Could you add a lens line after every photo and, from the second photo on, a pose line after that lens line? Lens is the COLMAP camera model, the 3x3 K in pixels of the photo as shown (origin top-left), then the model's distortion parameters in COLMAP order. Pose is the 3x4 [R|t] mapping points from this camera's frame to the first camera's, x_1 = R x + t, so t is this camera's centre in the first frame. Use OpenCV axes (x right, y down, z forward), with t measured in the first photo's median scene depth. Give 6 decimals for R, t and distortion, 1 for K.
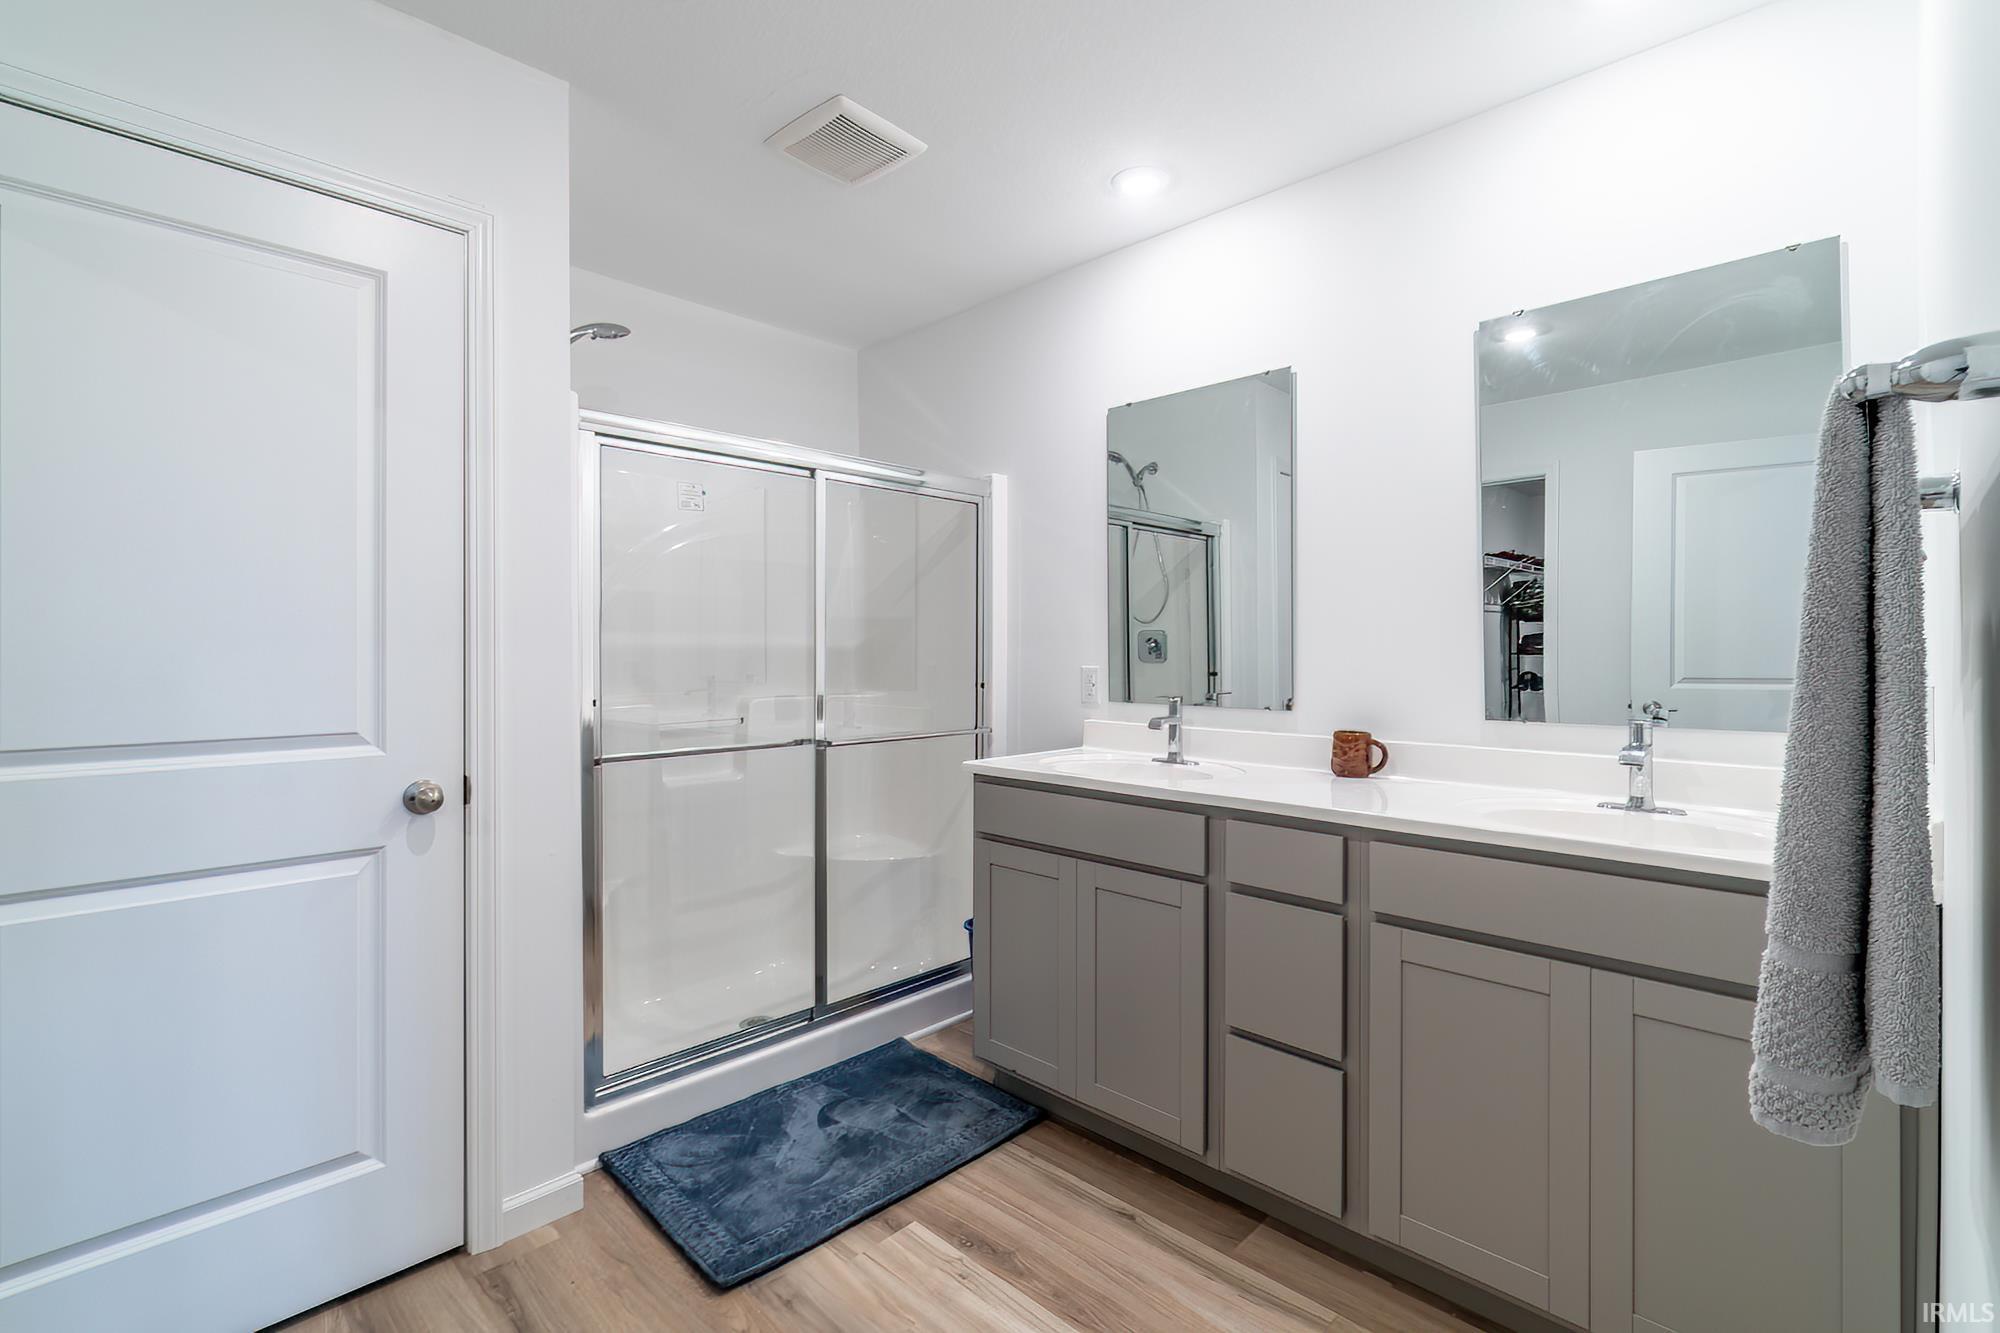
lens RADIAL K [[884.0, 0, 1002.1], [0, 884.0, 658.2], [0, 0, 1]] dist [-0.003266, 0.000356]
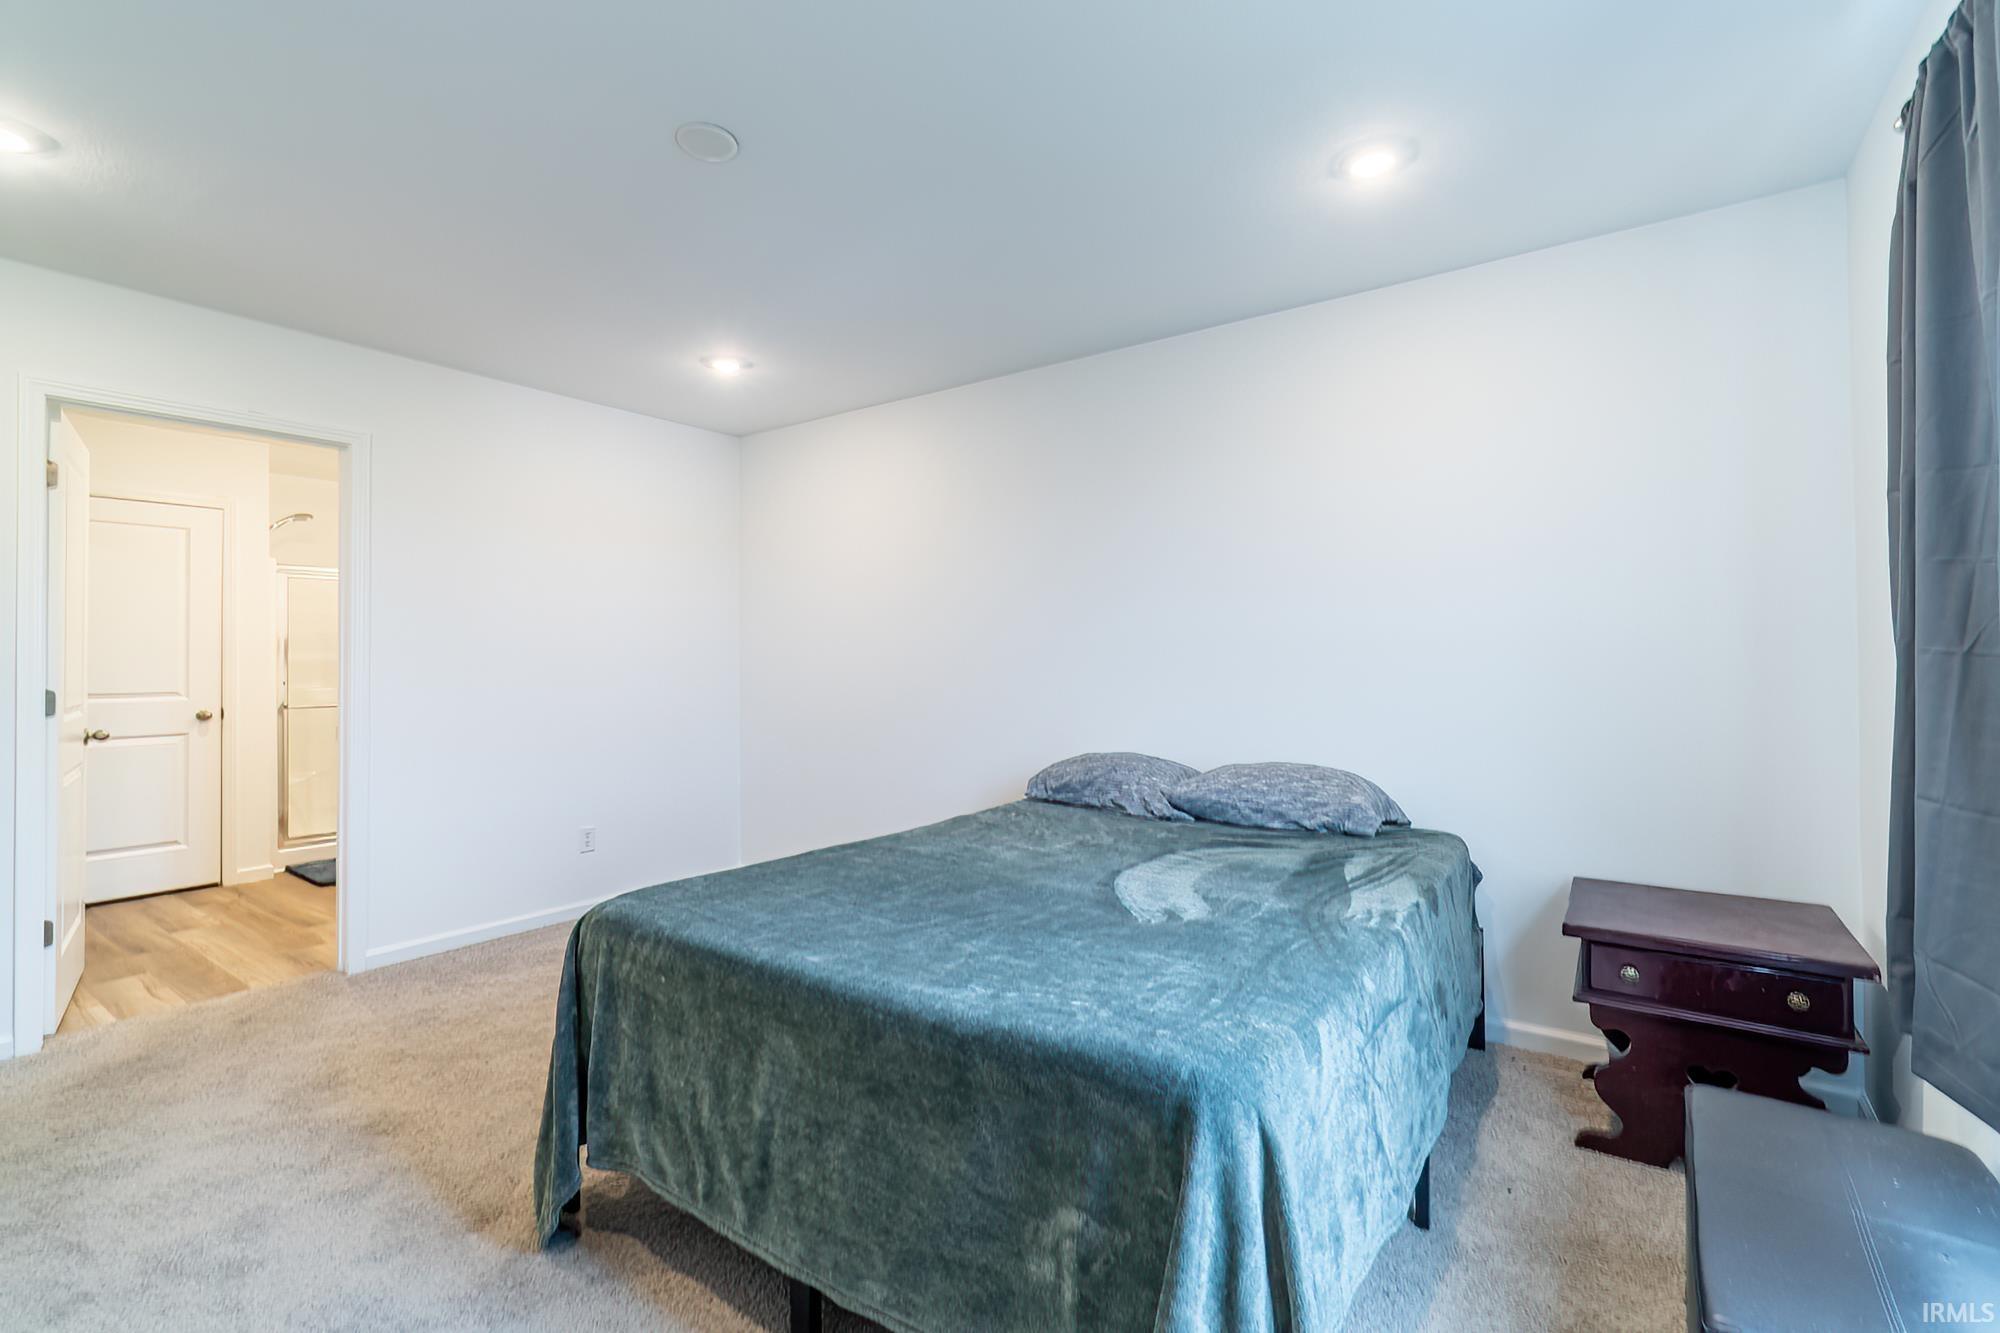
lens RADIAL K [[884.0, 0, 998.6], [0, 884.0, 664.1], [0, 0, 1]] dist [-0.003266, 0.000356]
pose [[0.989922, 0.001231, 0.141605, 1.391840], [-0.000636, 0.999991, -0.004245, 0.006354], [-0.141609, 0.004112, 0.989914, -2.053744]]
